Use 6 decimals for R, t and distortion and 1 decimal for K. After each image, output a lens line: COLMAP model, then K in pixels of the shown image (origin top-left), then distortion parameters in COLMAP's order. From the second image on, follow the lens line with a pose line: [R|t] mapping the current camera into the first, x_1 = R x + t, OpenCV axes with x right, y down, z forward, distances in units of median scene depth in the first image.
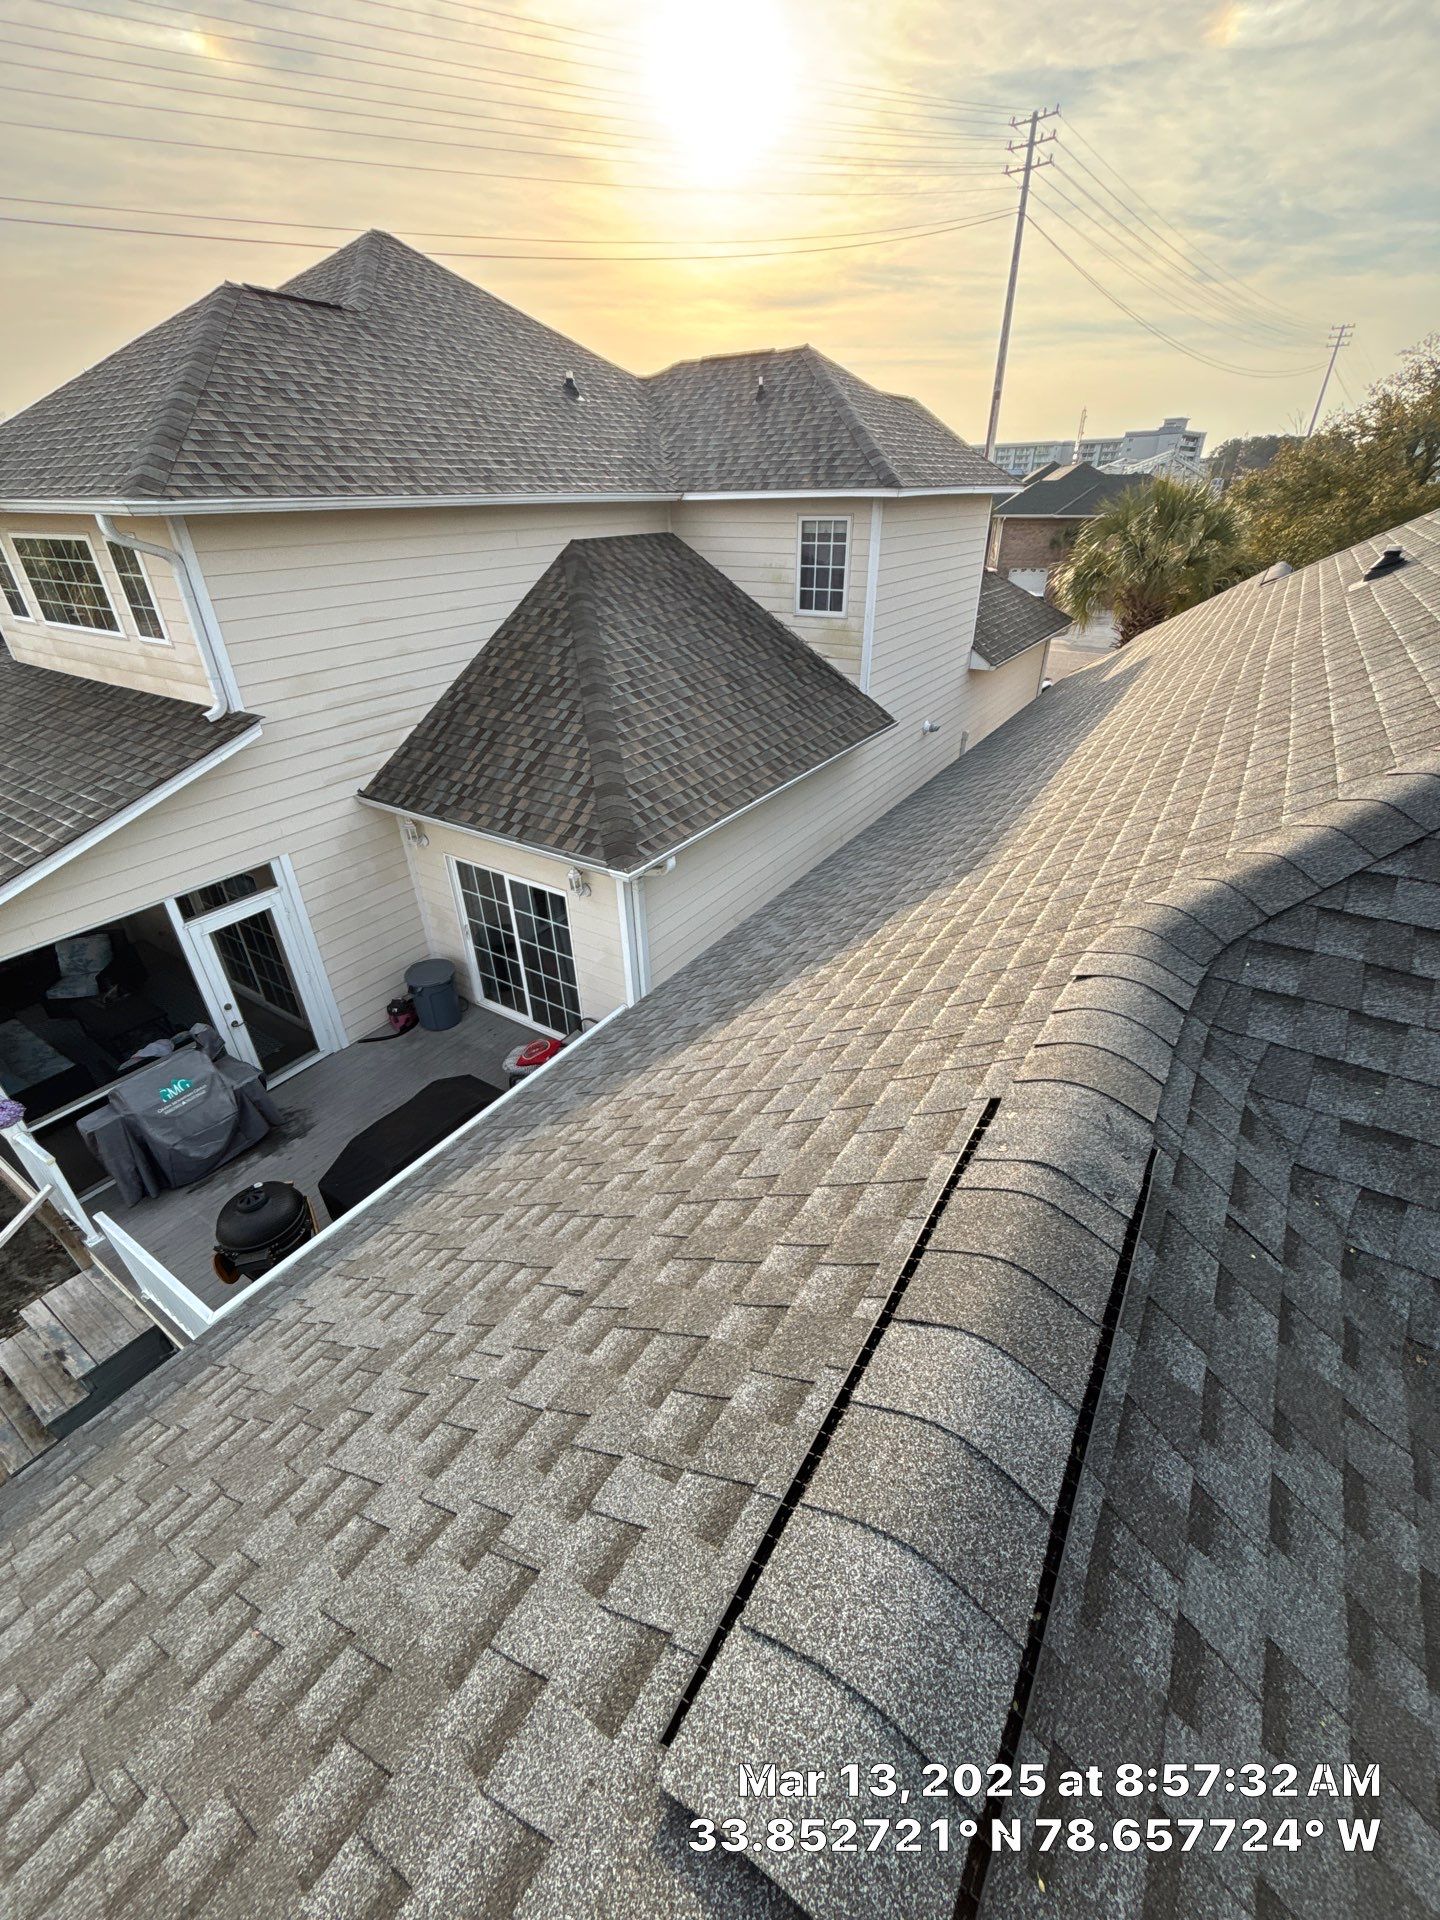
lens RADIAL K [[775.0, 0, 715.5], [0, 775.0, 960.7], [0, 0, 1]] dist [0.003589, -0.003908]
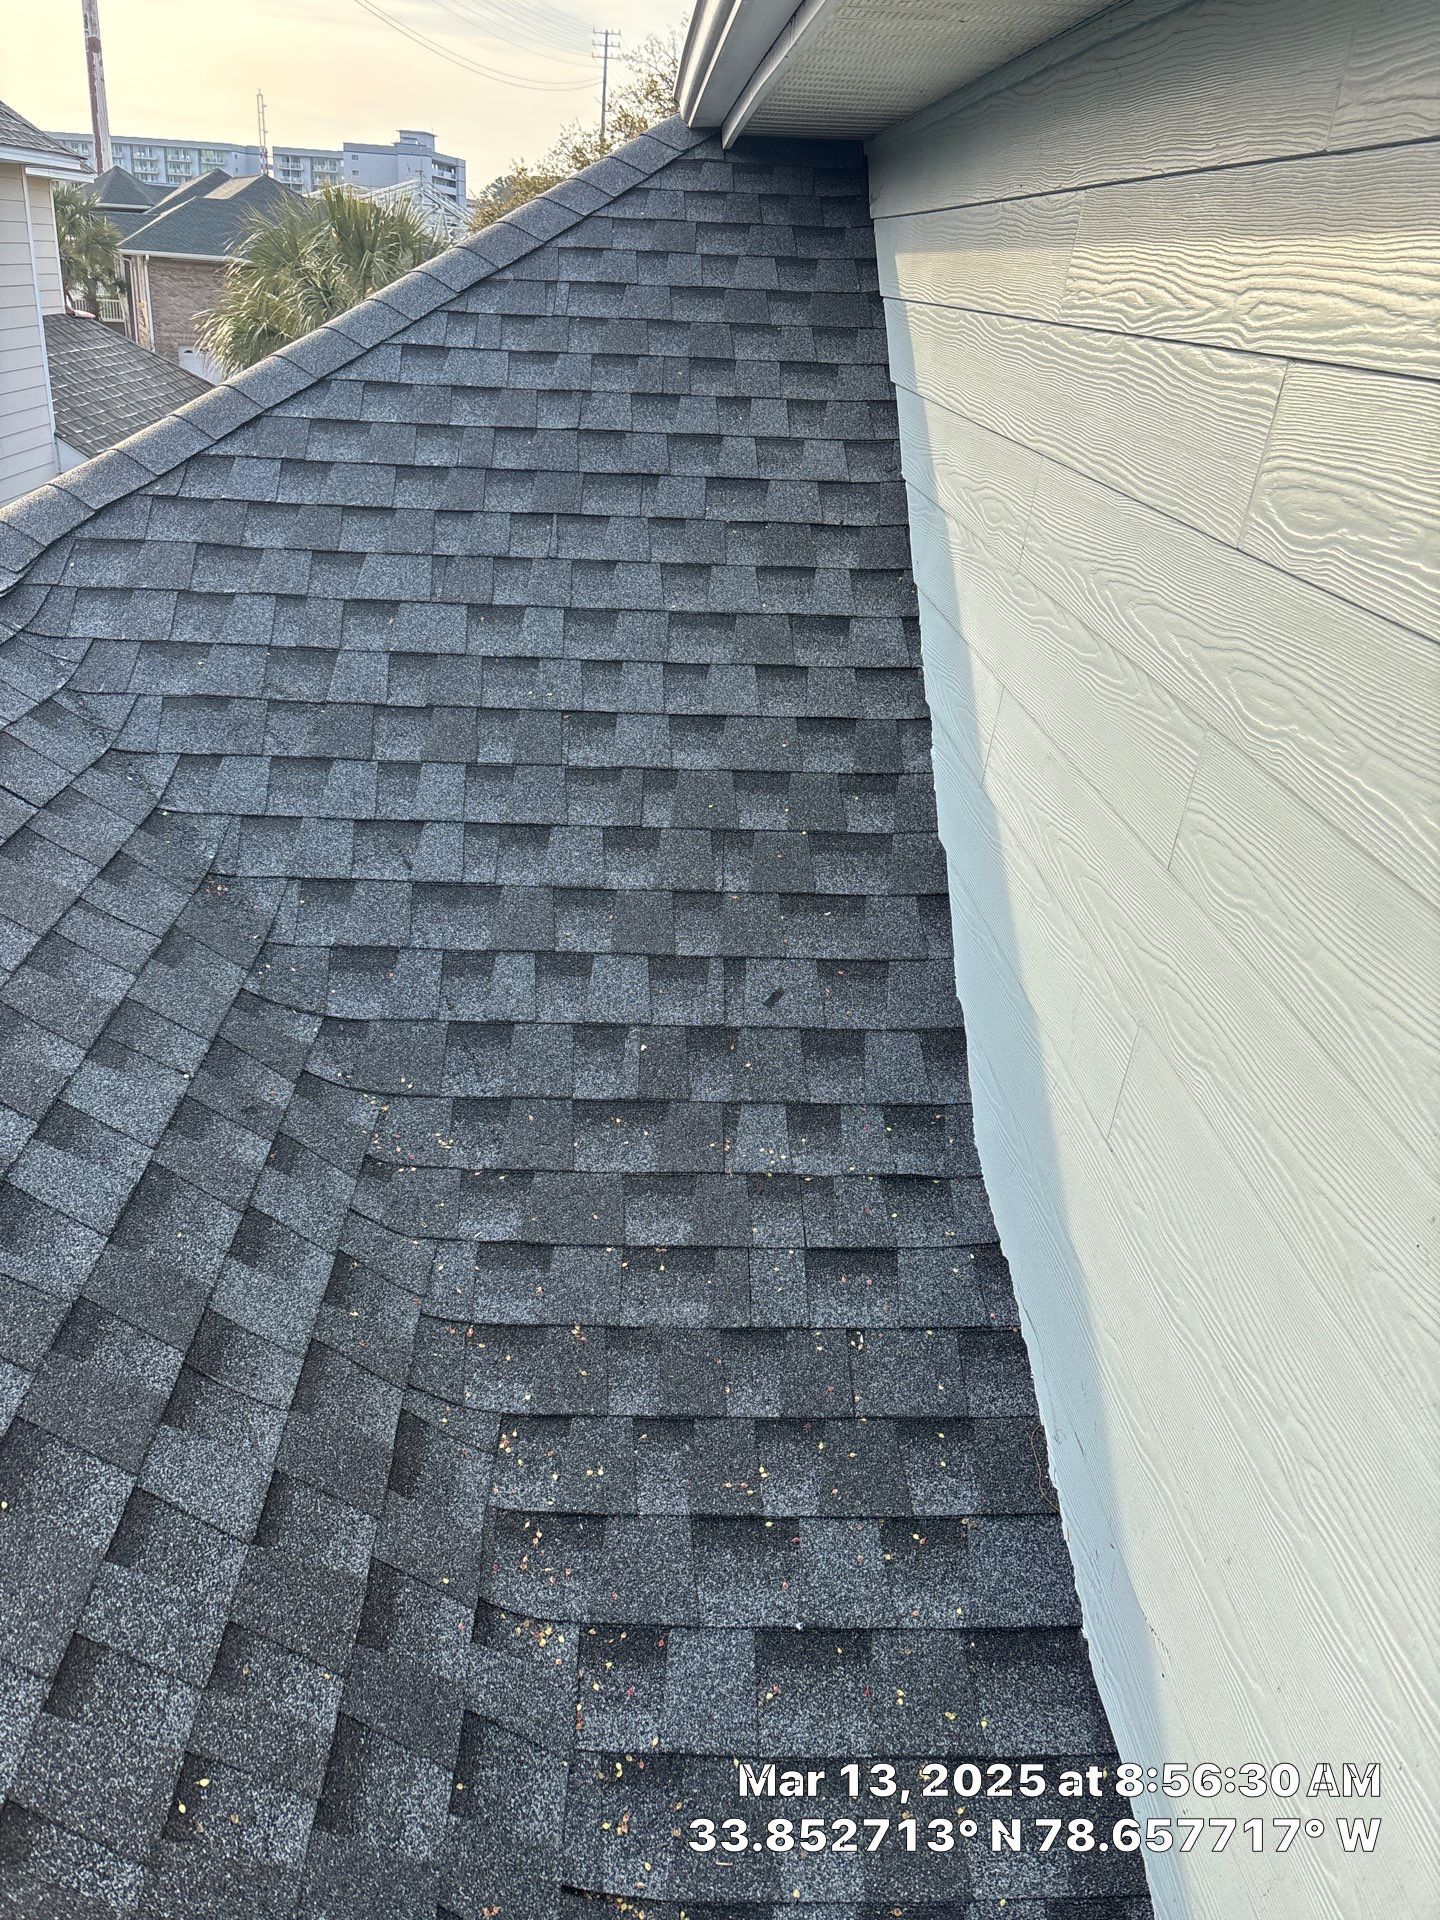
lens RADIAL K [[1465.7, 0, 720.0], [0, 1465.7, 960.0], [0, 0, 1]] dist [0.038296, -0.059078]
pose [[0.805369, -0.186892, 0.562541, 0.072838], [0.232999, 0.972420, -0.010511, 0.135811], [-0.545062, 0.139536, 0.826702, -0.128490]]
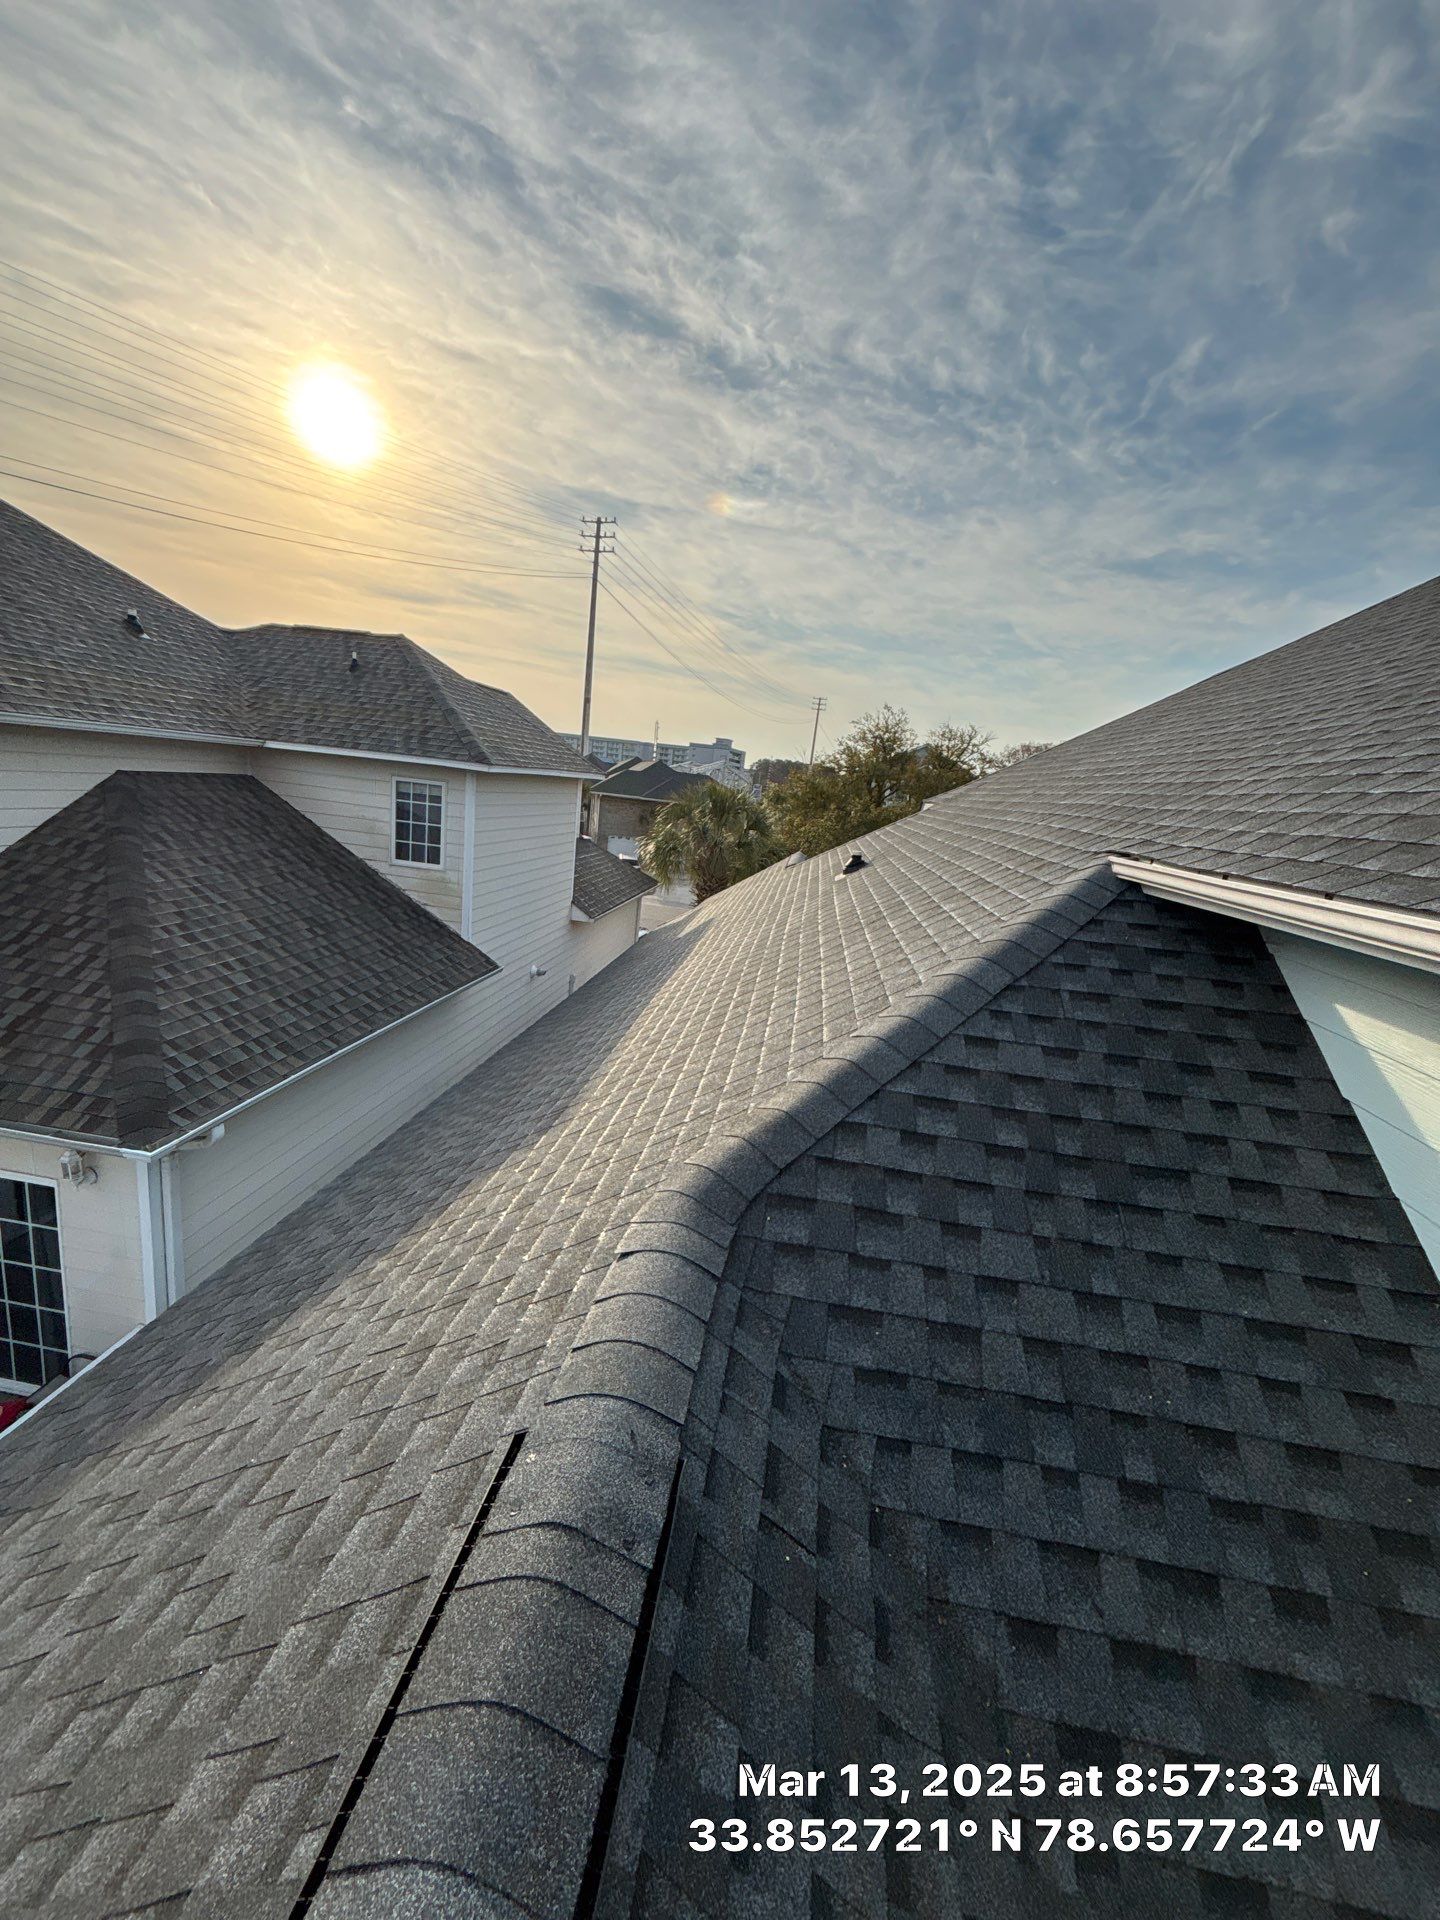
lens RADIAL K [[780.2, 0, 717.2], [0, 780.2, 962.4], [0, 0, 1]] dist [-0.003386, 0.003124]
pose [[0.892874, 0.012410, 0.450136, 0.031908], [0.119124, 0.957499, -0.262687, -0.014427], [-0.434265, 0.288168, 0.853448, 0.001464]]
